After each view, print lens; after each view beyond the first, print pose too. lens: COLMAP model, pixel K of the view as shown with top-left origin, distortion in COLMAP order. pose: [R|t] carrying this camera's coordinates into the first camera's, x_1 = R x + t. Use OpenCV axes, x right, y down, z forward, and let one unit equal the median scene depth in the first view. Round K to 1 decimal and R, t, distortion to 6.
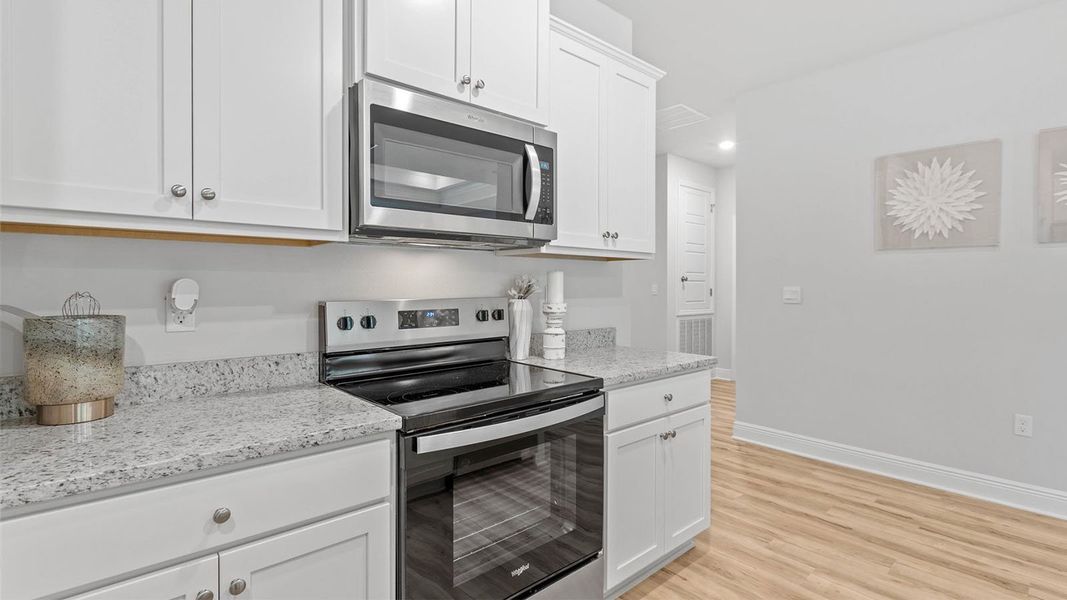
lens RADIAL K [[502.7, 0, 551.5], [0, 502.7, 286.7], [0, 0, 1]] dist [0.000001, -0.000499]
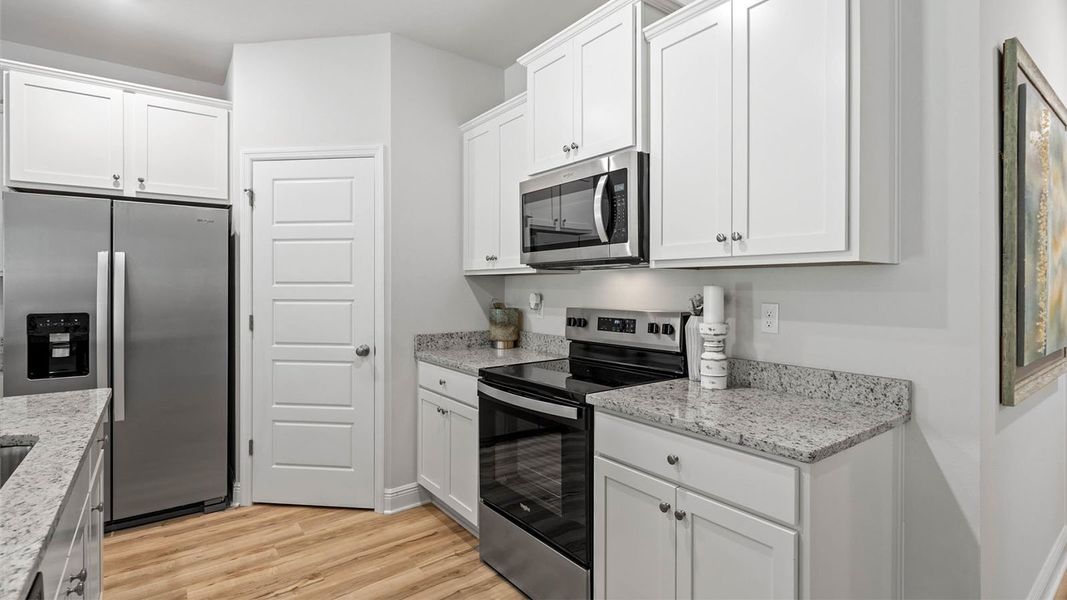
lens RADIAL K [[502.7, 0, 551.5], [0, 502.7, 286.7], [0, 0, 1]] dist [0.000001, -0.000499]
pose [[-0.080923, -0.002632, -0.996717, 0.891948], [-0.005977, 0.999980, -0.002155, -0.026158], [0.996702, 0.005783, -0.080937, 0.805654]]
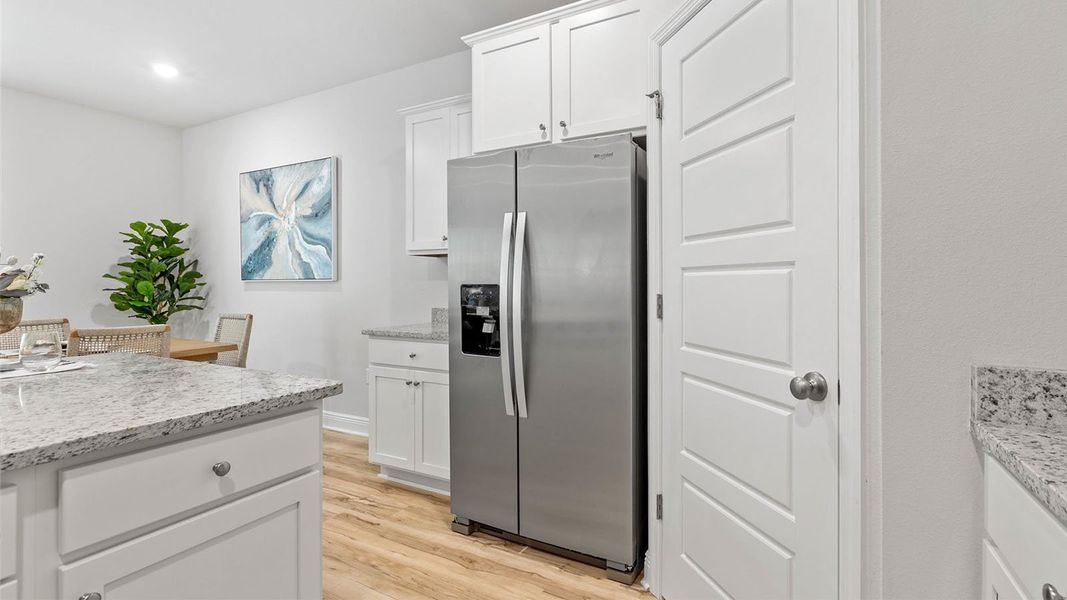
lens RADIAL K [[489.7, 0, 551.3], [0, 489.7, 286.6], [0, 0, 1]] dist [0.000346, 0.000189]
pose [[-0.944920, 0.001022, -0.327299, 0.052727], [-0.002231, 0.999952, 0.009564, 0.031413], [0.327293, 0.009768, -0.944872, 0.606302]]
